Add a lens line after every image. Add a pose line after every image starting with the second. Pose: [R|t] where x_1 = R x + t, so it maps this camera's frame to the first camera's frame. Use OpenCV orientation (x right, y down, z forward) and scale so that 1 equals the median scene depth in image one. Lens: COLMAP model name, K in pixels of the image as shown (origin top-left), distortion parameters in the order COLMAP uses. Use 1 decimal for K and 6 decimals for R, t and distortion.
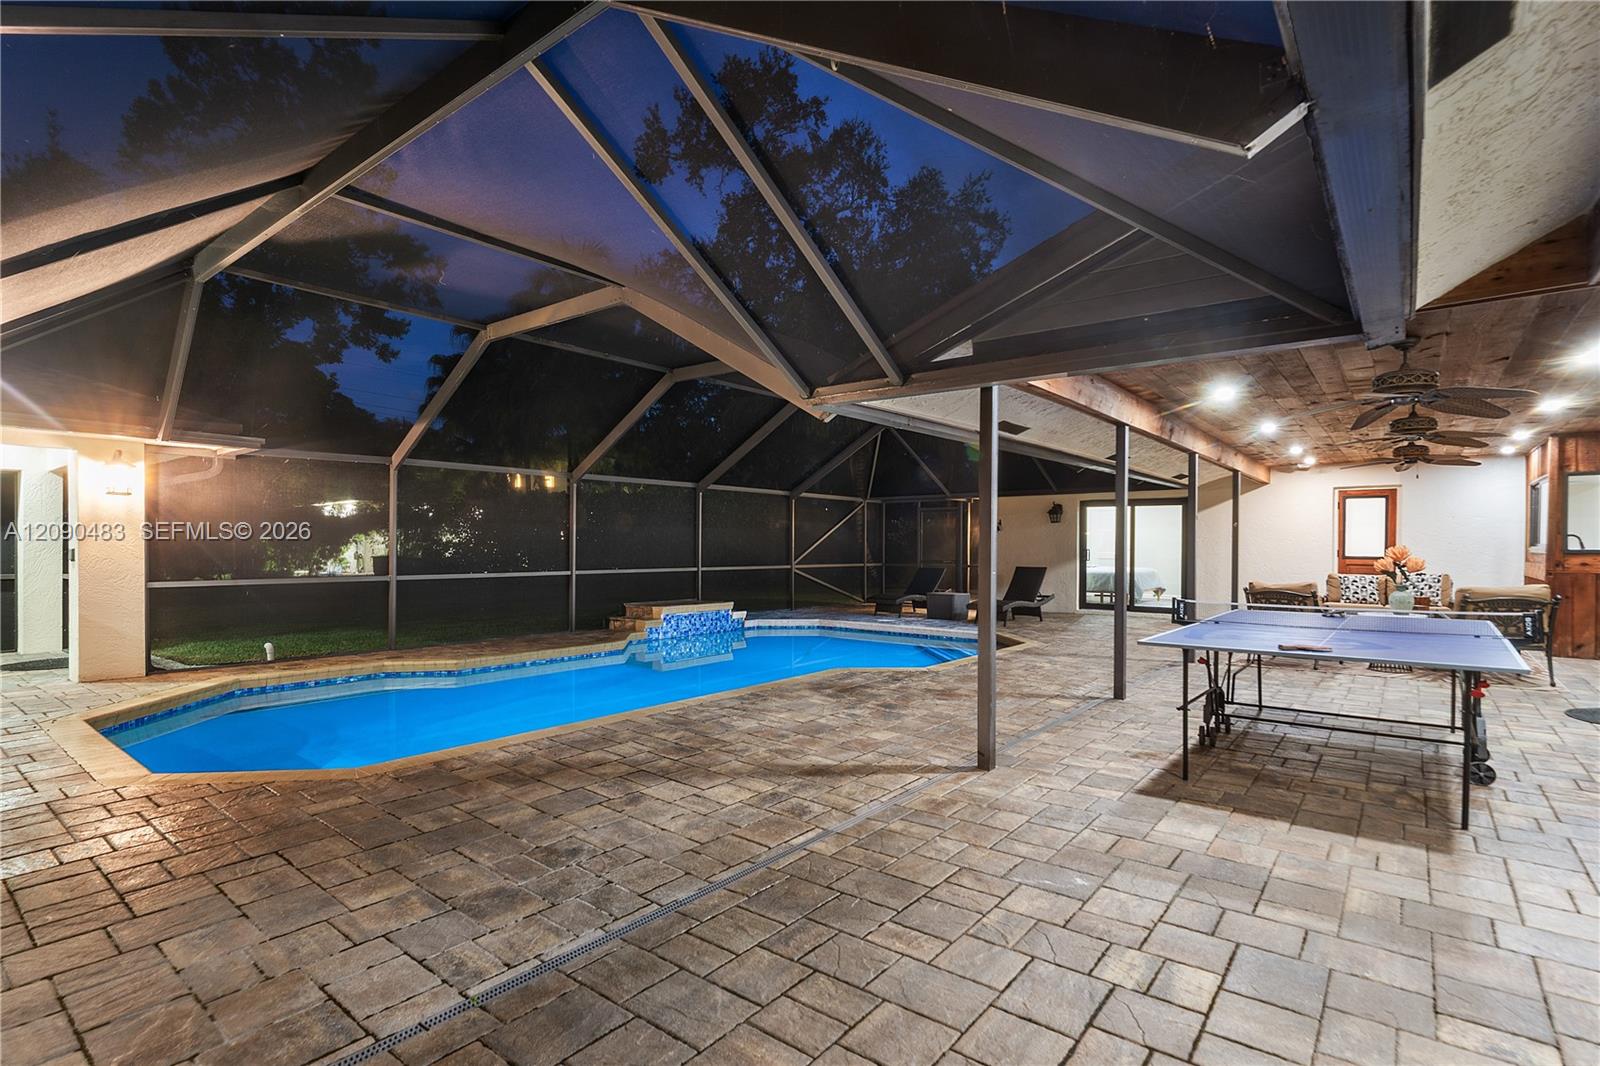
lens RADIAL K [[788.2, 0, 798.7], [0, 788.2, 546.7], [0, 0, 1]] dist [-0.001722, 0.000087]
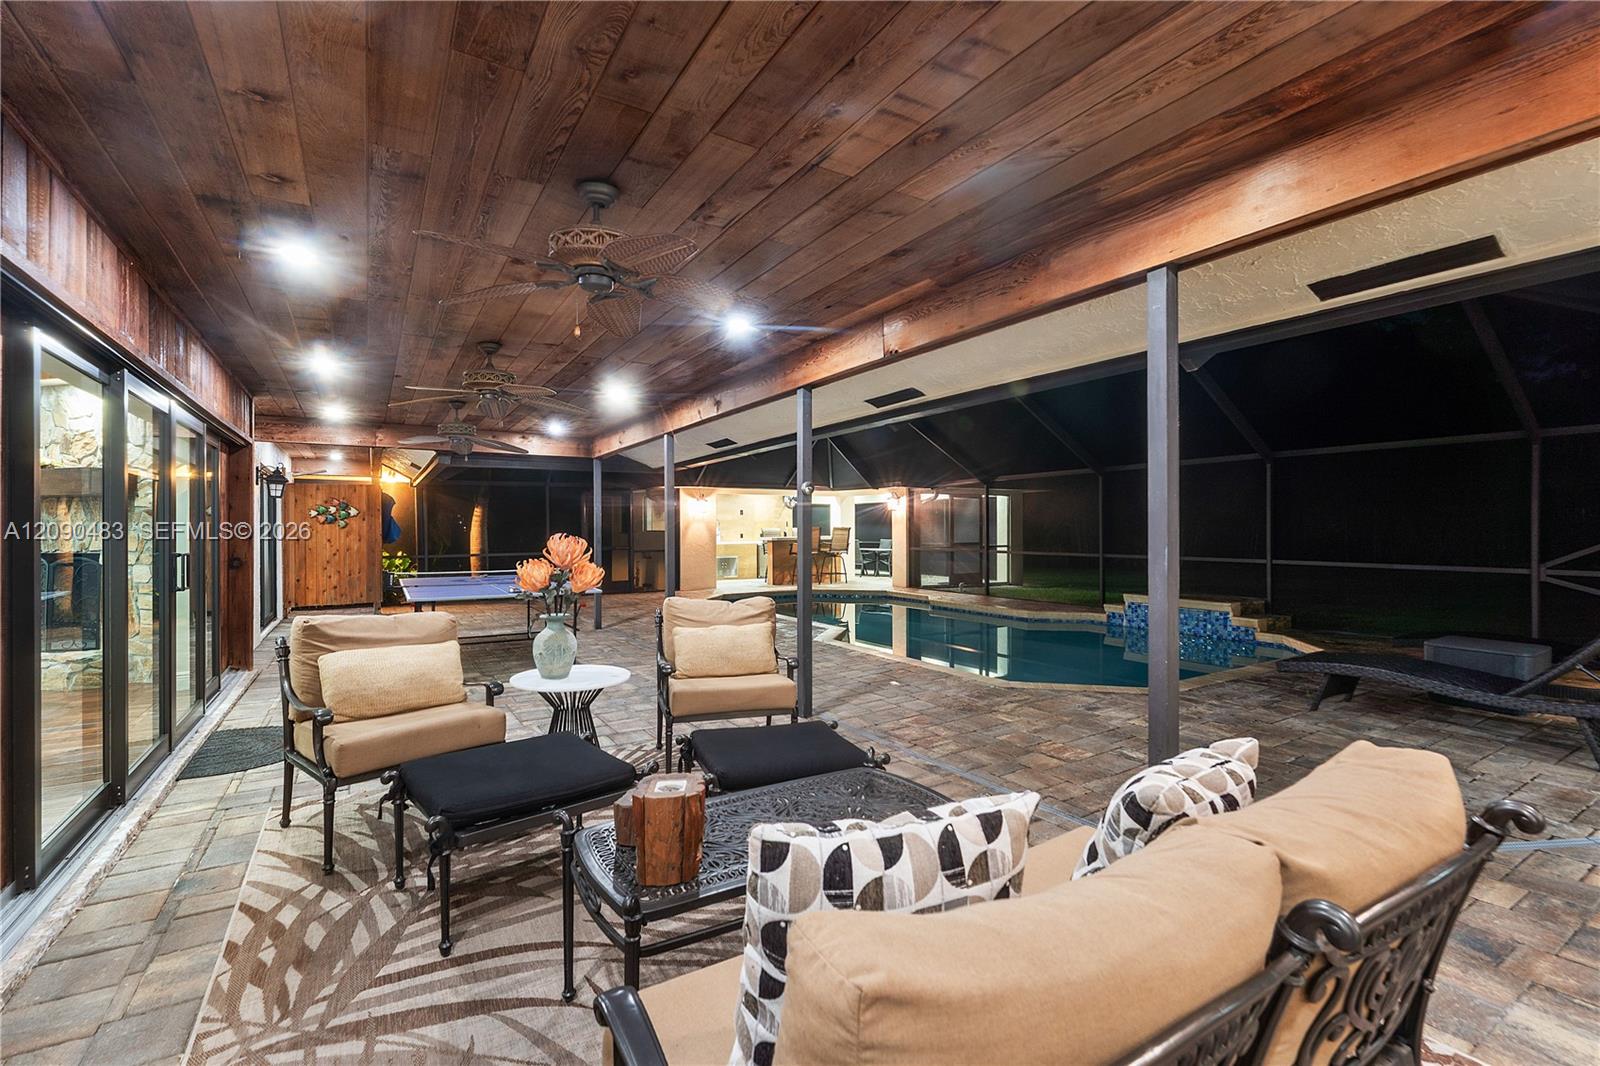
lens RADIAL K [[703.1, 0, 818.5], [0, 703.1, 525.8], [0, 0, 1]] dist [-0.000426, -0.000769]
pose [[-0.323818, -0.004233, -0.946110, 1.978386], [0.001482, 0.999986, -0.004982, -0.012373], [0.946118, -0.003015, -0.323808, 2.329584]]
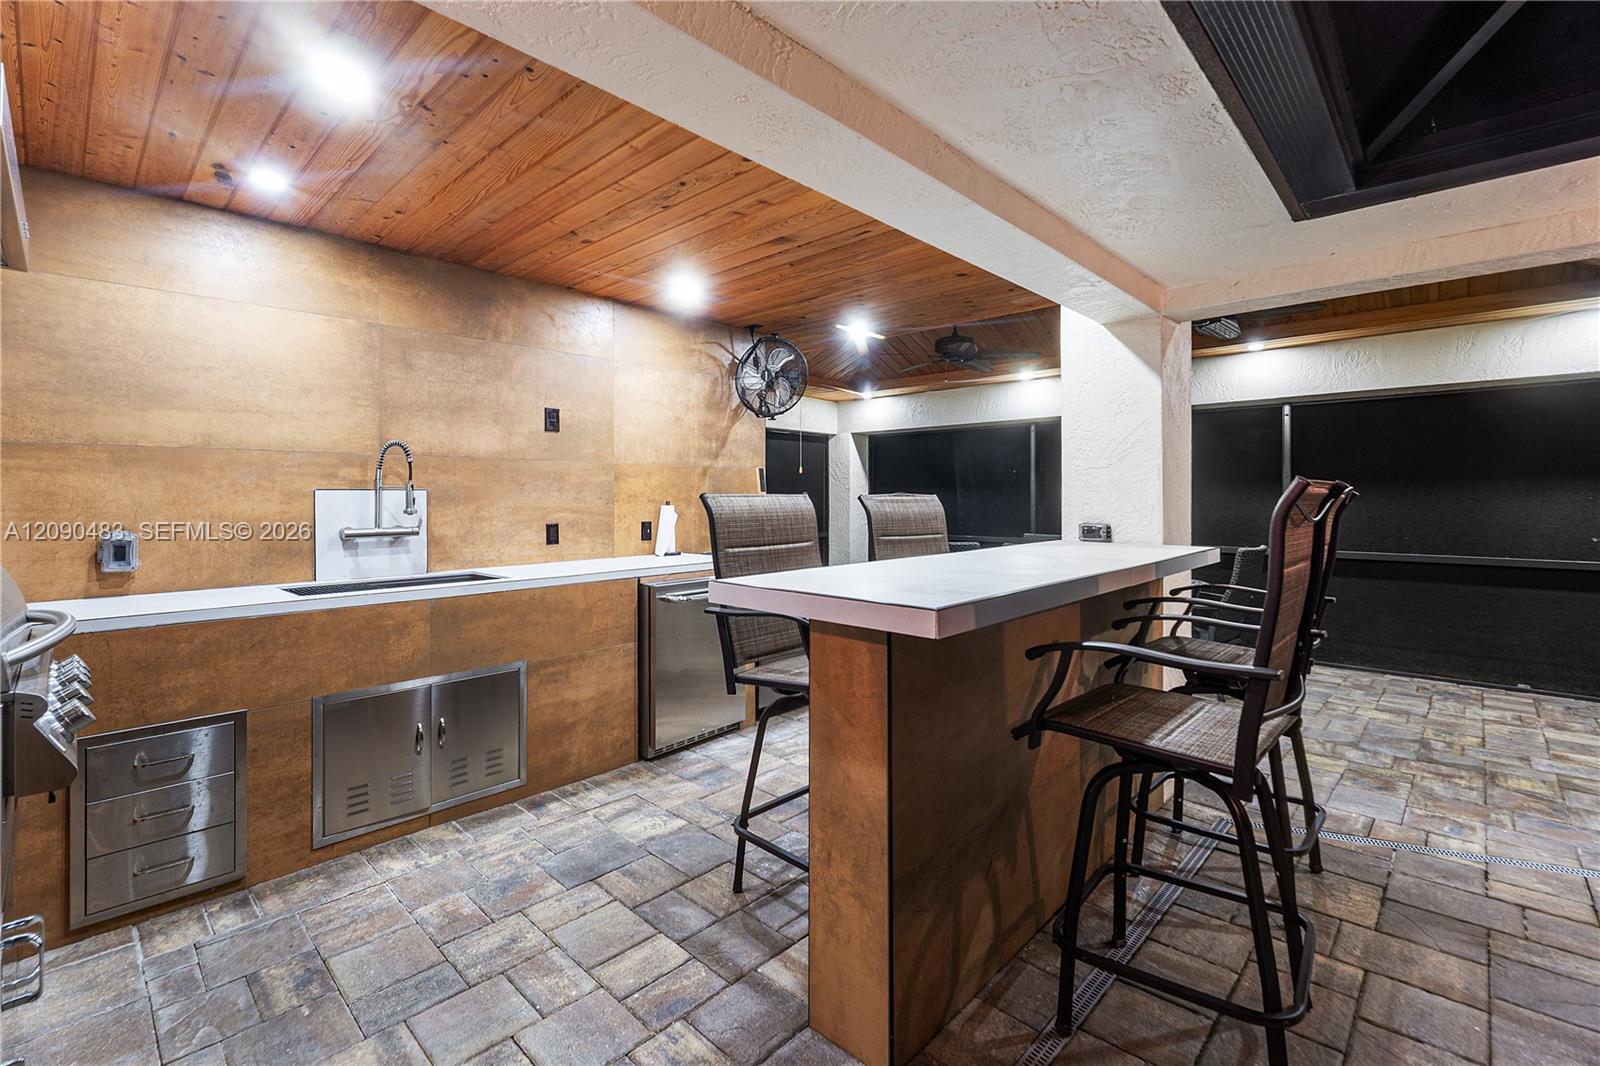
lens RADIAL K [[706.4, 0, 797.9], [0, 706.4, 496.2], [0, 0, 1]] dist [0.000577, 0.000067]
pose [[-0.086921, -0.001295, -0.996214, -0.997265], [-0.003351, 0.999994, -0.001008, -0.020207], [0.996210, 0.003251, -0.086925, 0.917424]]
